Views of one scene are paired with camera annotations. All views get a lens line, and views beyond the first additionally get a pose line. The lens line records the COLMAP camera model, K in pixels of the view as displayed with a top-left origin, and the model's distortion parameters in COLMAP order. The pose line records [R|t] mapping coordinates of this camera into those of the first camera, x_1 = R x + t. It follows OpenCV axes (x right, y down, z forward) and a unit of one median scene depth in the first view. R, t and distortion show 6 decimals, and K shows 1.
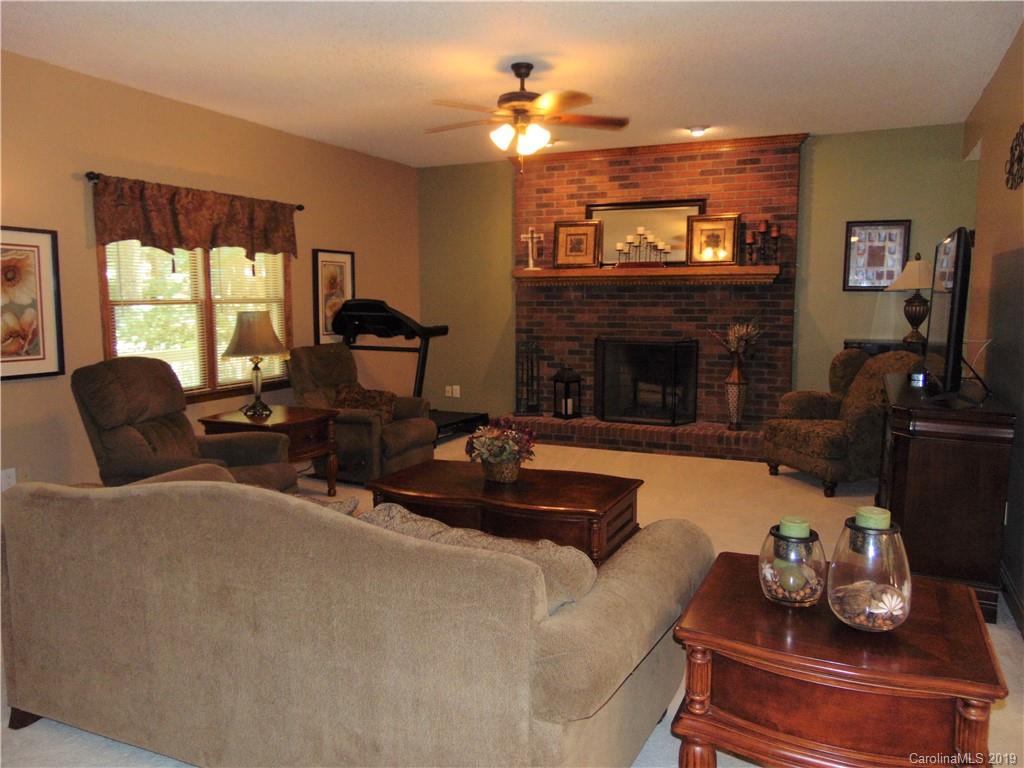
lens RADIAL K [[761.6, 0, 513.7], [0, 761.6, 379.4], [0, 0, 1]] dist [-0.025115, 0.040185]
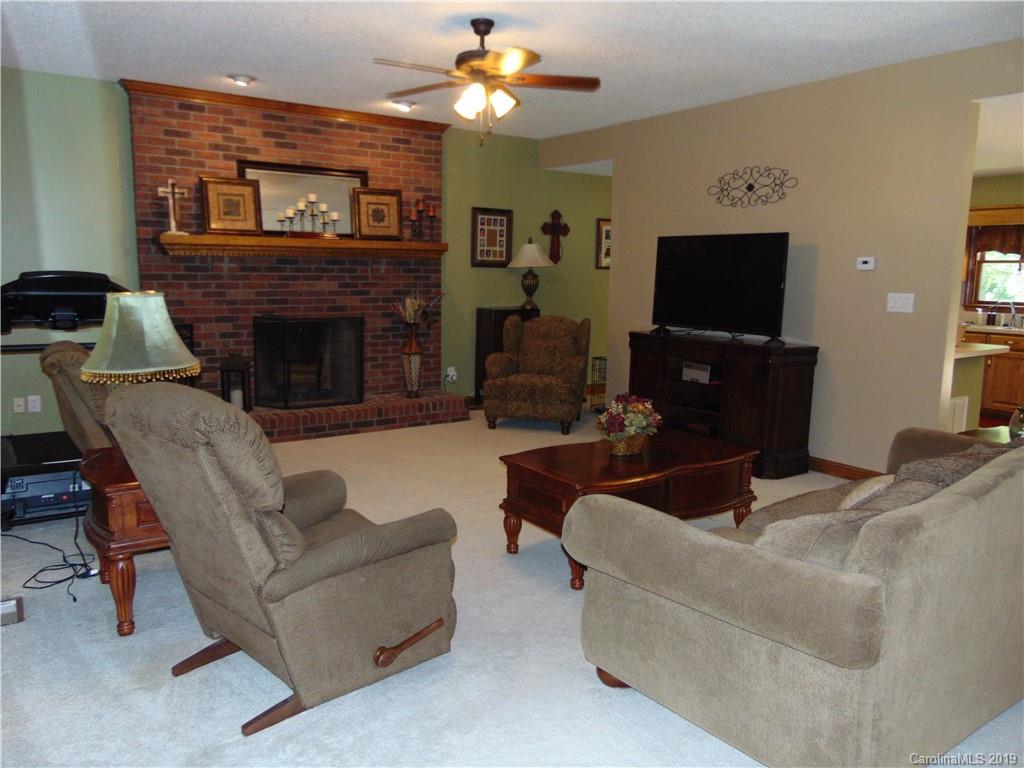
lens RADIAL K [[761.6, 0, 513.7], [0, 761.6, 379.4], [0, 0, 1]] dist [-0.025115, 0.040185]
pose [[0.510833, -0.115770, 0.851849, -0.499760], [0.077676, 0.993054, 0.088380, -0.038351], [-0.856164, 0.021021, 0.516277, 0.309659]]
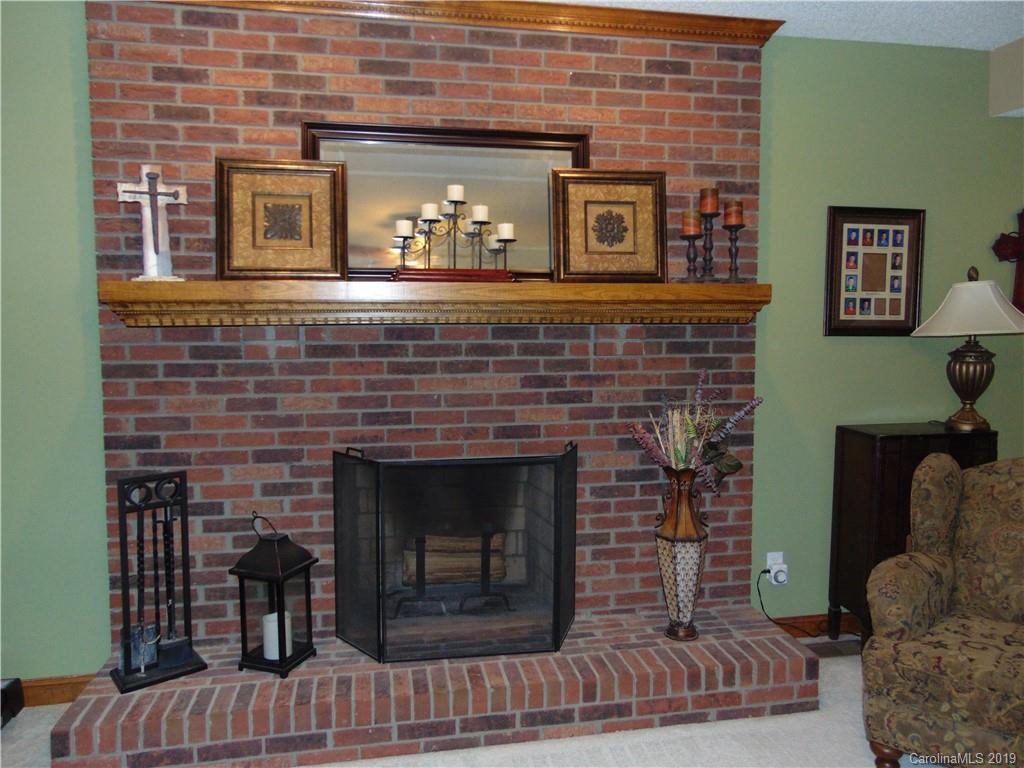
lens RADIAL K [[761.6, 0, 513.7], [0, 761.6, 379.4], [0, 0, 1]] dist [-0.025115, 0.040185]
pose [[0.817419, -0.041219, 0.574567, -0.048851], [0.064905, 0.997675, -0.020765, -0.080346], [-0.572375, 0.054266, 0.818194, 0.624299]]
